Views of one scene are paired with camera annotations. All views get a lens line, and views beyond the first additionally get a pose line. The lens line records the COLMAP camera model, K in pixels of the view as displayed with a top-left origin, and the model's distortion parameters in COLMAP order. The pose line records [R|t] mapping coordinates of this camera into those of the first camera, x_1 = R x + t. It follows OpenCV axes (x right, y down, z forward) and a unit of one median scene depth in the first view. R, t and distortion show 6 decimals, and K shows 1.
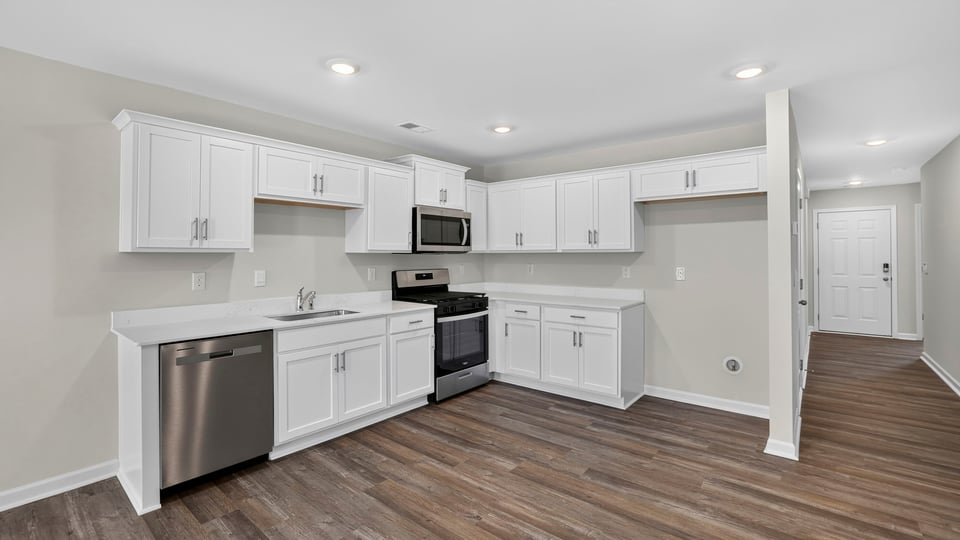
lens RADIAL K [[420.3, 0, 472.0], [0, 420.3, 248.7], [0, 0, 1]] dist [-0.036026, 0.010285]
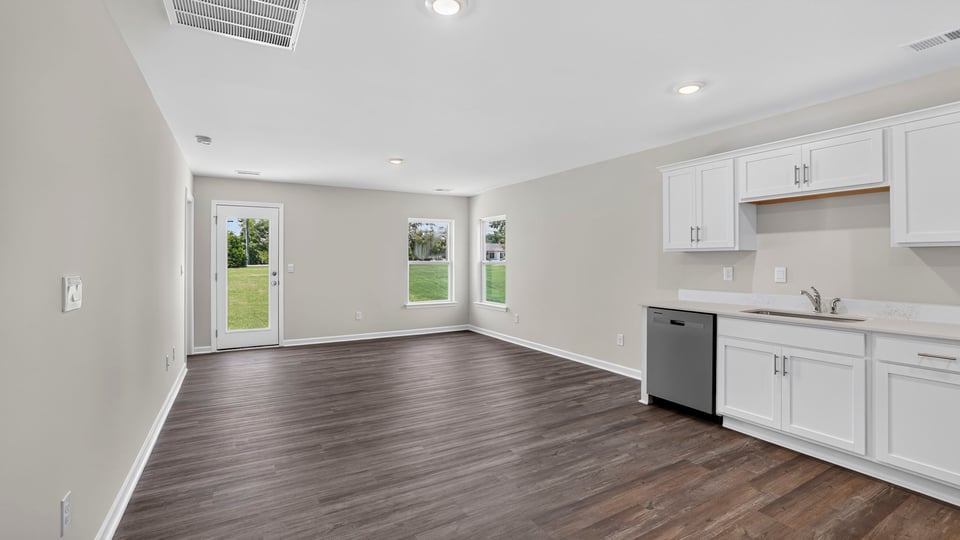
lens RADIAL K [[420.3, 0, 471.7], [0, 420.3, 259.2], [0, 0, 1]] dist [-0.036026, 0.010285]
pose [[-0.342930, -0.000565, -0.939361, 0.627028], [0.016565, 0.999841, -0.006648, 0.022097], [0.939215, -0.017841, -0.342866, 0.532712]]
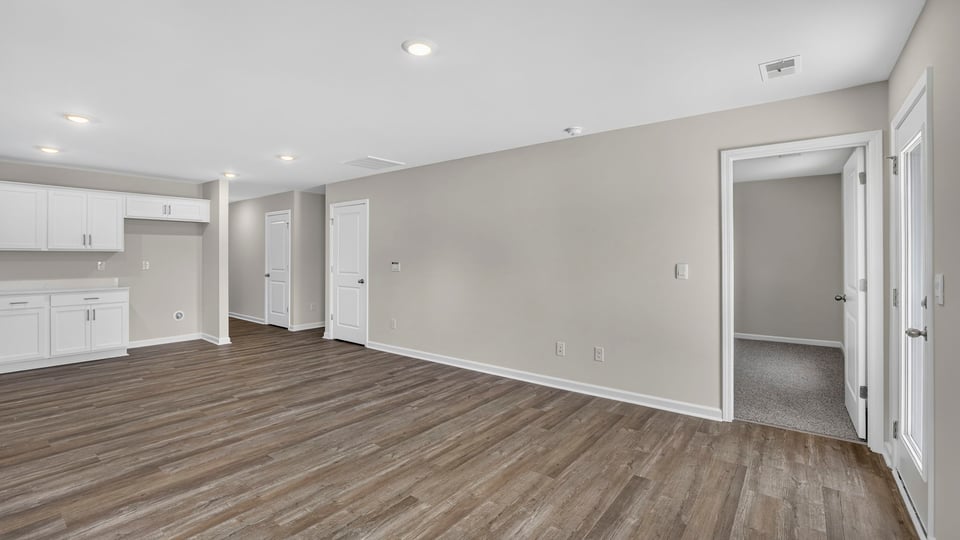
lens RADIAL K [[420.3, 0, 470.8], [0, 420.3, 252.7], [0, 0, 1]] dist [-0.036026, 0.010285]
pose [[-0.029930, 0.011486, 0.999486, -1.123160], [-0.016030, 0.999800, -0.011970, 0.009817], [-0.999423, -0.016380, -0.029740, -0.190497]]
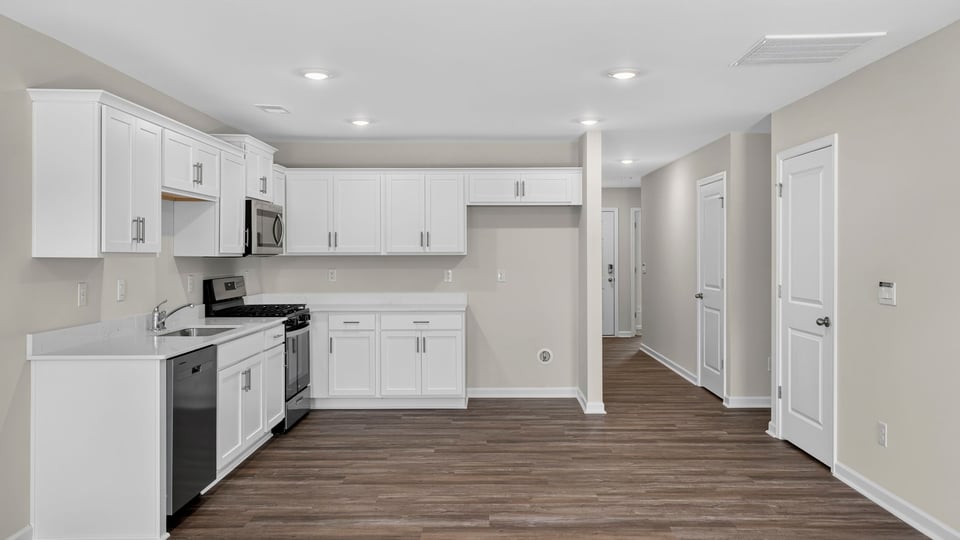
lens RADIAL K [[759.1, 0, 487.2], [0, 759.1, 252.0], [0, 0, 1]] dist [0.017426, 0.009693]
pose [[0.767096, 0.001931, 0.641530, -0.762580], [-0.010257, 0.999905, 0.009256, -0.017210], [-0.641451, -0.013680, 0.767042, -0.446820]]
